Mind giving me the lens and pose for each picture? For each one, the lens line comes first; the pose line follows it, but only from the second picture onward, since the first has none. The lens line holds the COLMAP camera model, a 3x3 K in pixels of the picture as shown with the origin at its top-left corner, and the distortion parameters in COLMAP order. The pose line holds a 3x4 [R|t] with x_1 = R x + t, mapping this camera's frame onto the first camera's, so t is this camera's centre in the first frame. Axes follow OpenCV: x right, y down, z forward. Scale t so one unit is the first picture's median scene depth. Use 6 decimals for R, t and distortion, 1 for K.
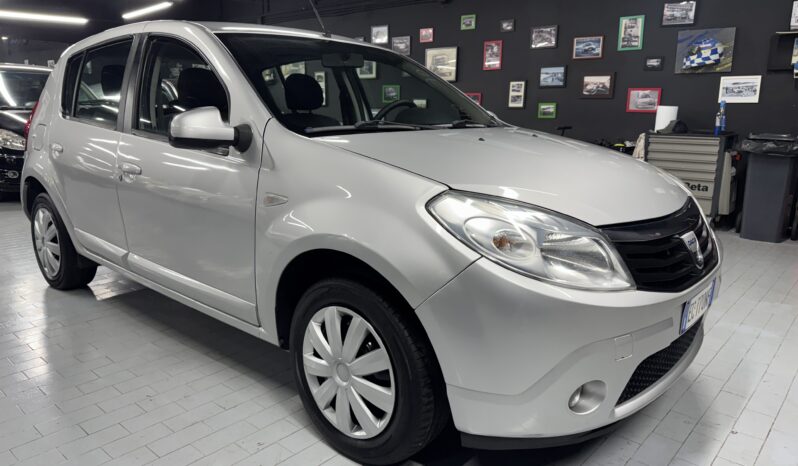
lens RADIAL K [[571.2, 0, 399.0], [0, 571.2, 233.0], [0, 0, 1]] dist [-0.009196, 0.001187]
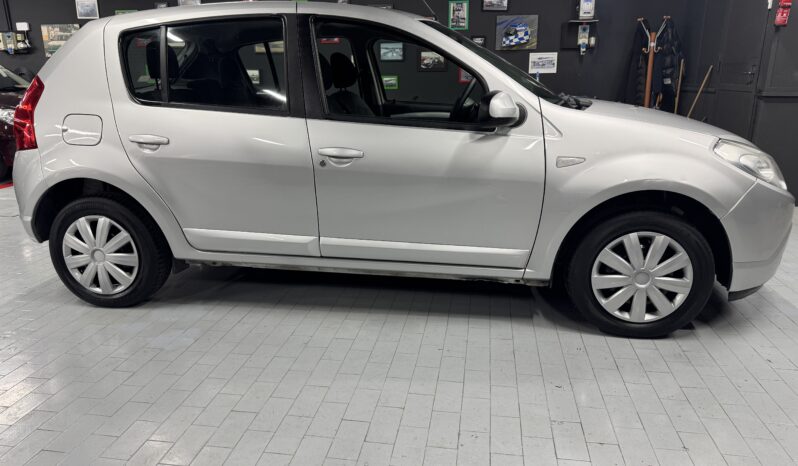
lens RADIAL K [[562.1, 0, 399.0], [0, 562.1, 233.0], [0, 0, 1]] dist [0.068179, -0.076889]
pose [[0.848889, -0.154189, 0.505582, -0.389945], [0.126248, 0.987968, 0.089330, -0.020125], [-0.513273, -0.012003, 0.858141, 0.032037]]
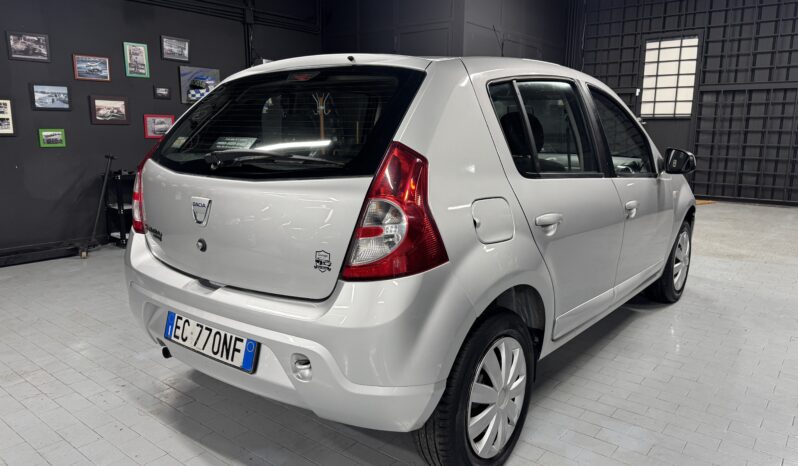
lens RADIAL K [[562.1, 0, 399.0], [0, 562.1, 233.0], [0, 0, 1]] dist [0.068179, -0.076889]
pose [[-0.030146, -0.191766, 0.980978, -0.678715], [0.207431, 0.958858, 0.193816, -0.162043], [-0.977785, 0.209328, 0.010872, 0.620779]]
